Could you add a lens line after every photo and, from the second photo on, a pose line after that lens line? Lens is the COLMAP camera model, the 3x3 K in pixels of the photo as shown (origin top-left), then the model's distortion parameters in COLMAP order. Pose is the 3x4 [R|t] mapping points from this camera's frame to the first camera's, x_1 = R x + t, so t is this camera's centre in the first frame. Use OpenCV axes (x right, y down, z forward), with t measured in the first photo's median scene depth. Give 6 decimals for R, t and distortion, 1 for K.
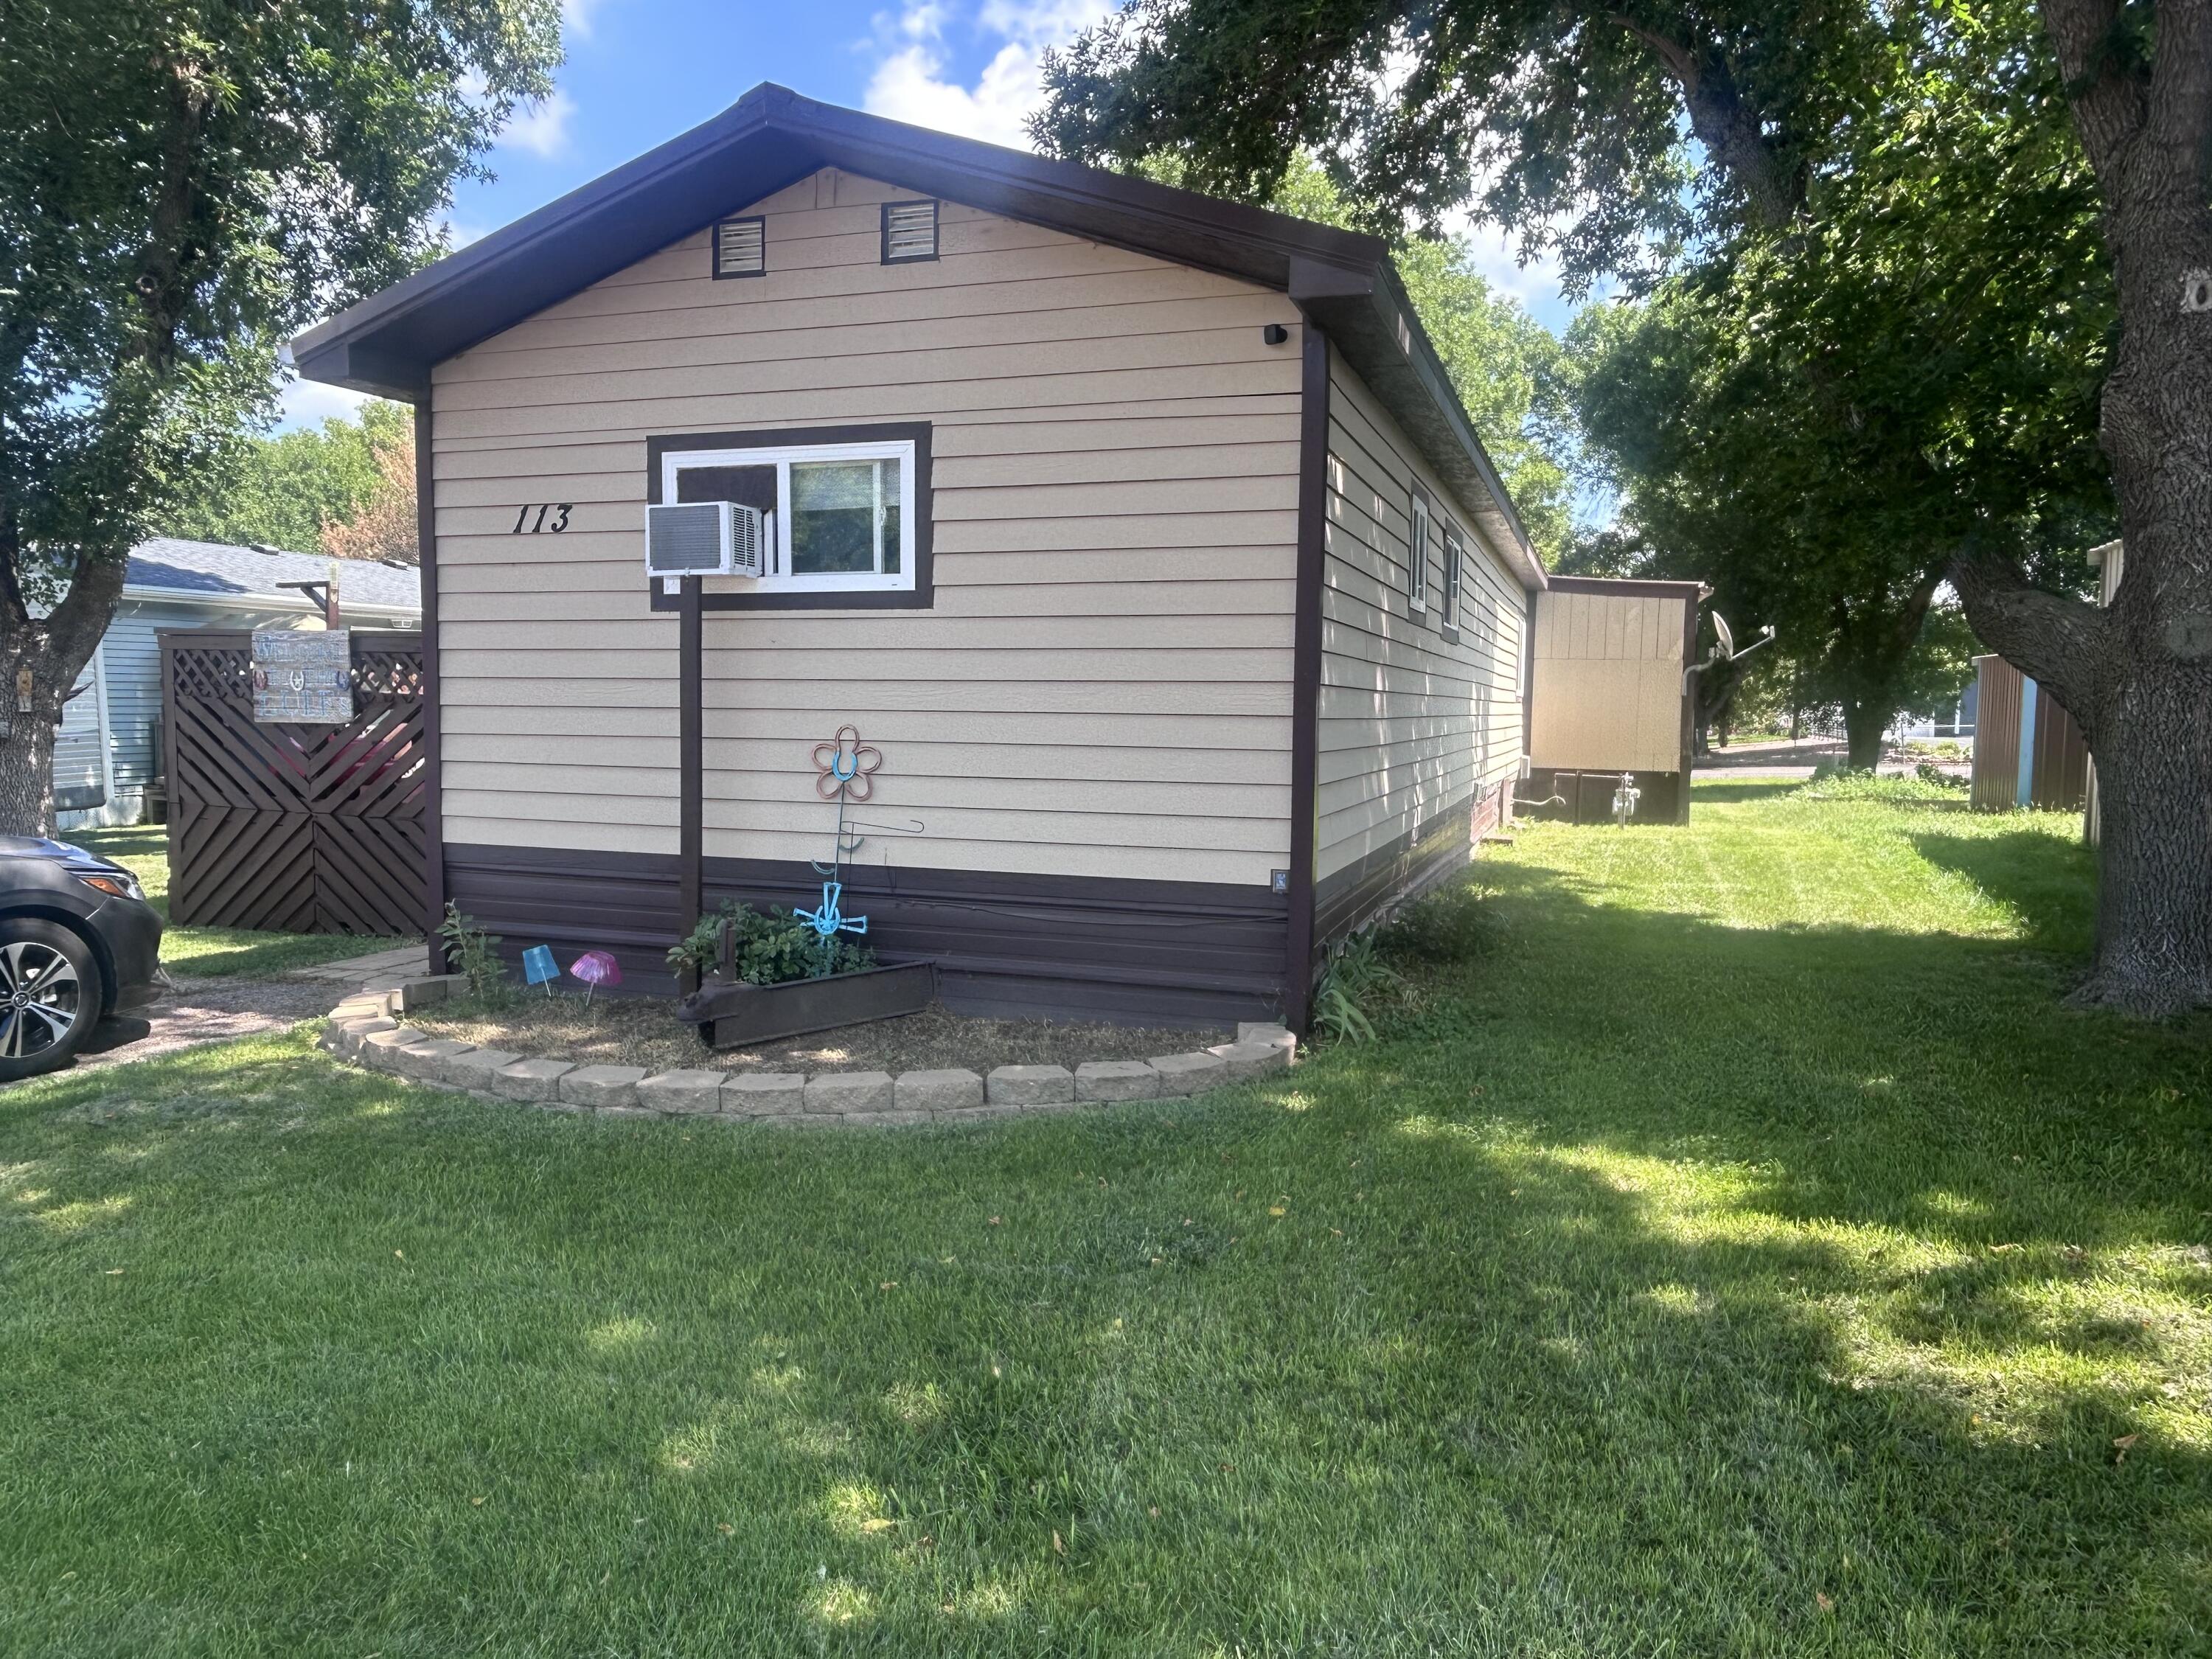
lens RADIAL K [[1493.7, 0, 1114.5], [0, 1493.7, 845.0], [0, 0, 1]] dist [0.000846, -0.006192]
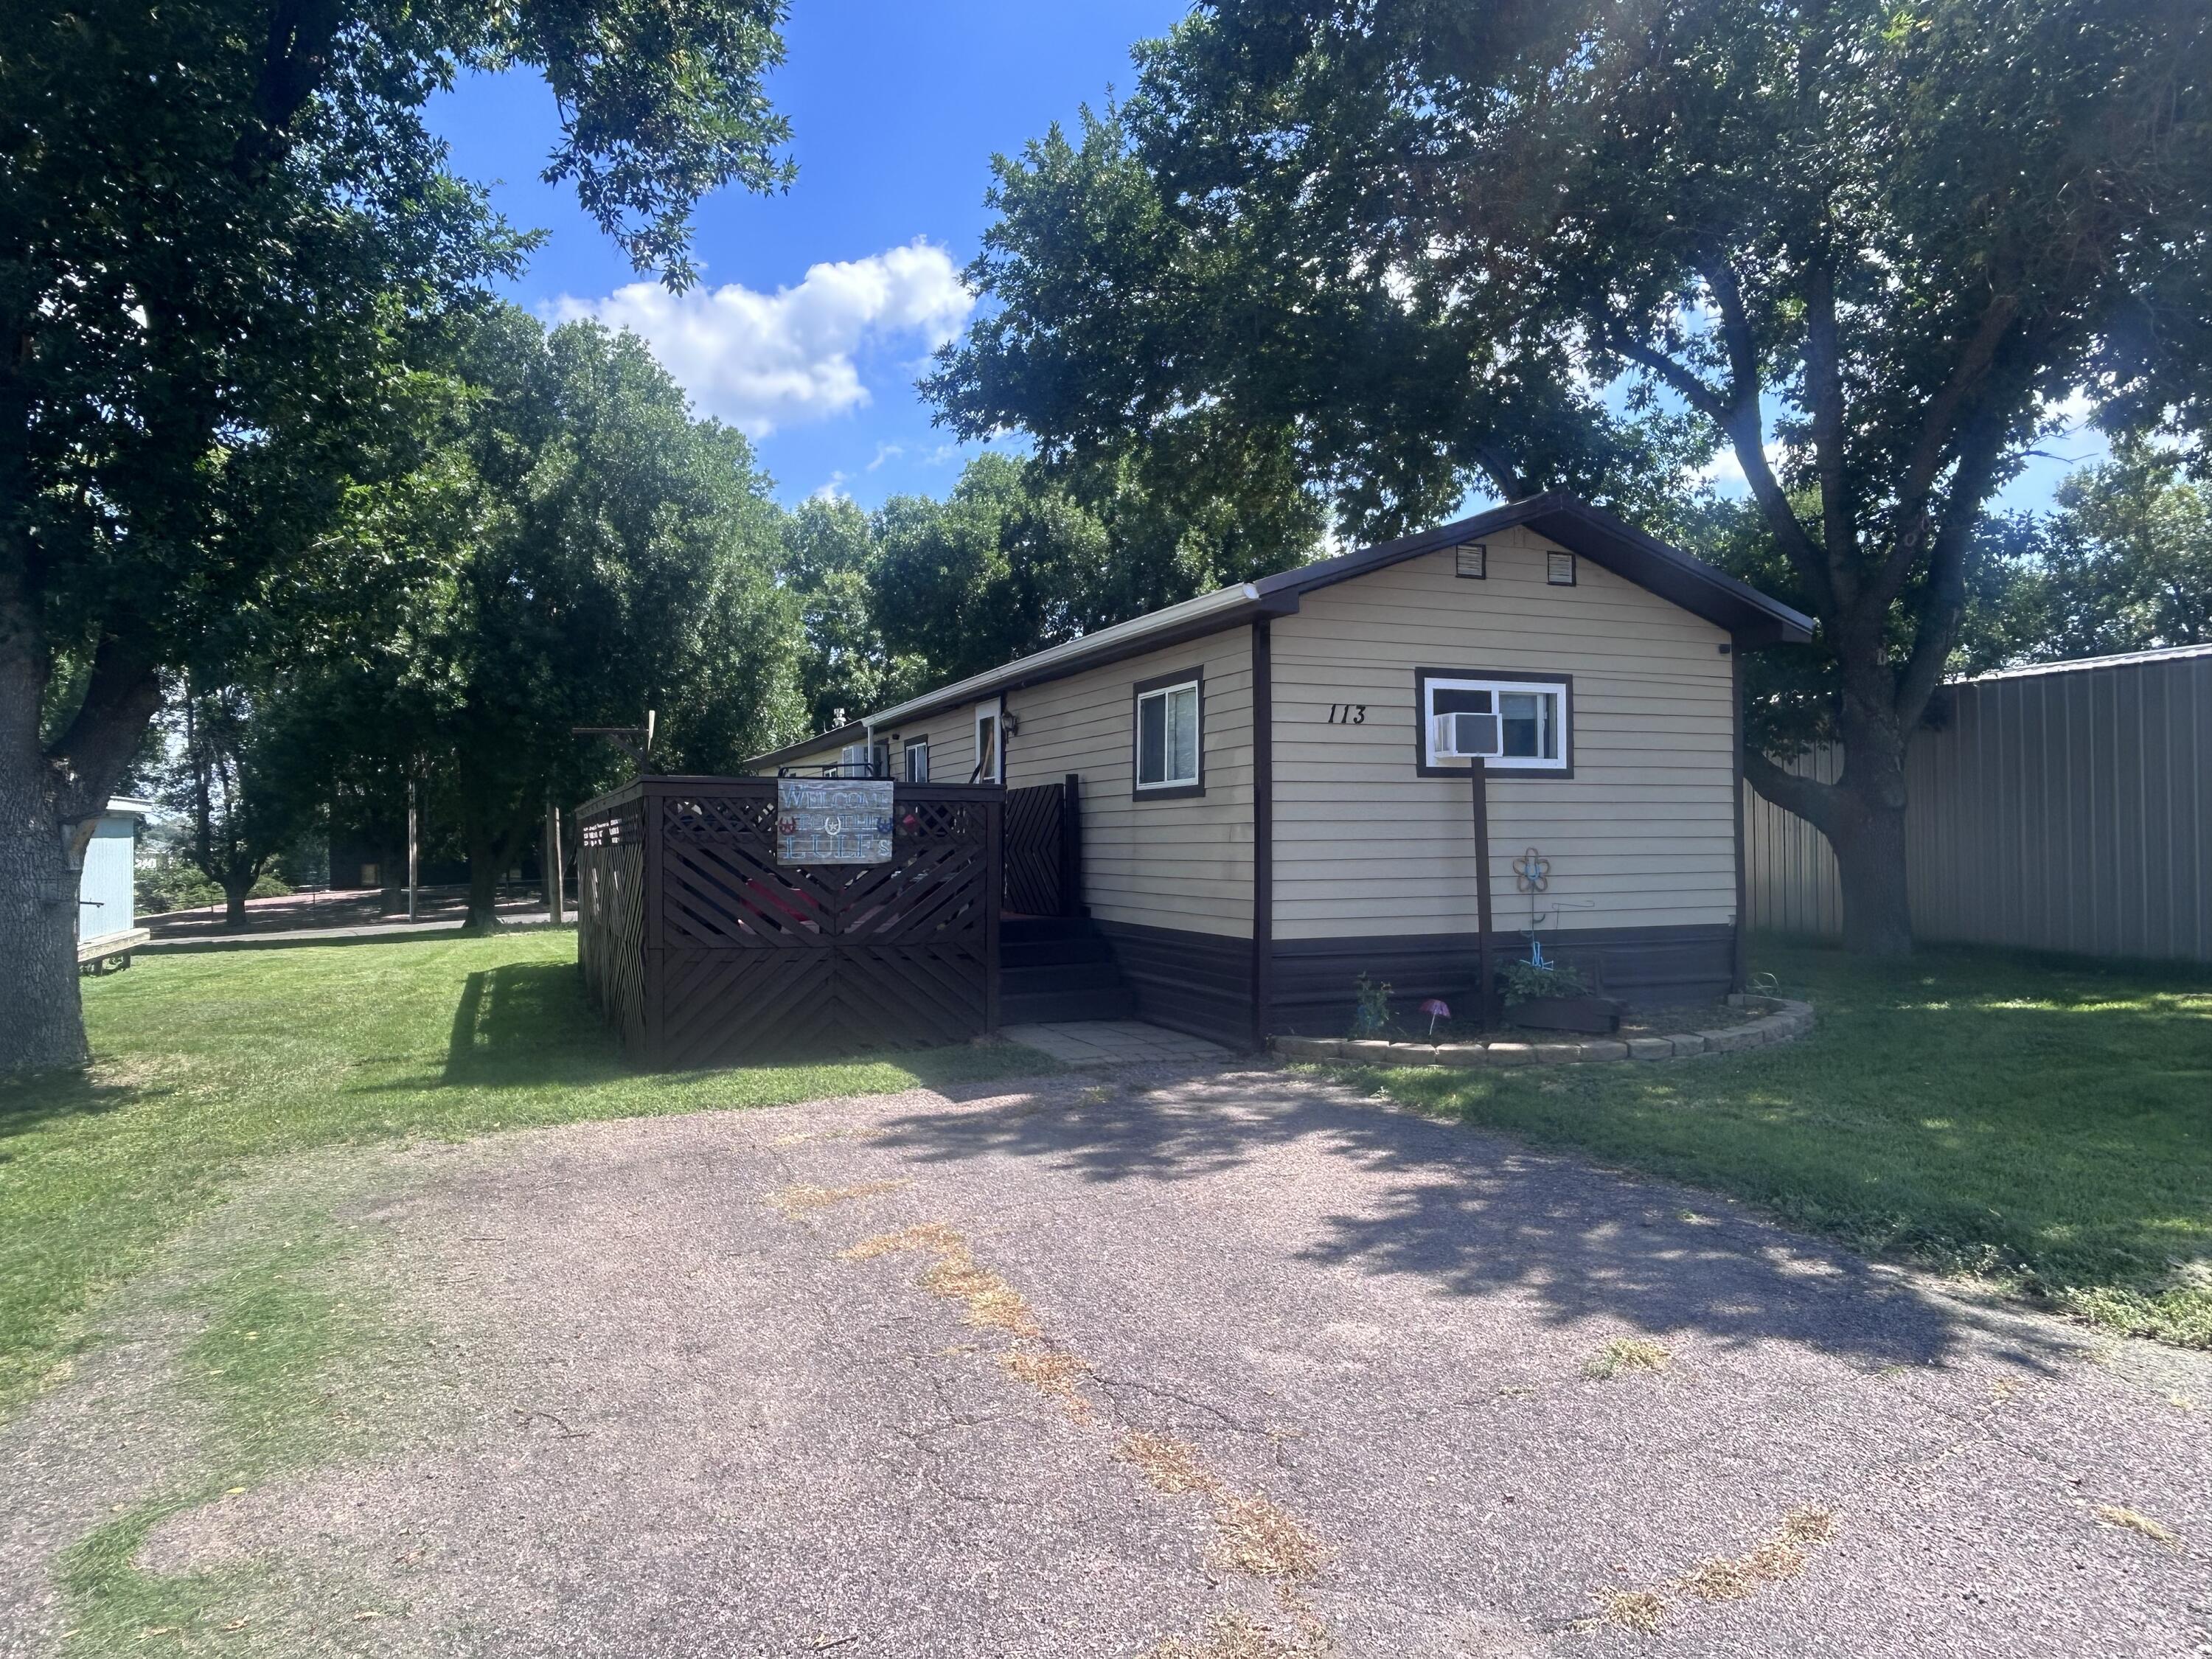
lens RADIAL K [[1424.3, 0, 1119.7], [0, 1424.3, 823.4], [0, 0, 1]] dist [0.007595, -0.012978]
pose [[0.746247, -0.008210, 0.665619, -1.583202], [0.079633, 0.993844, -0.077021, -0.020400], [-0.660889, 0.110481, 0.742307, 0.116284]]
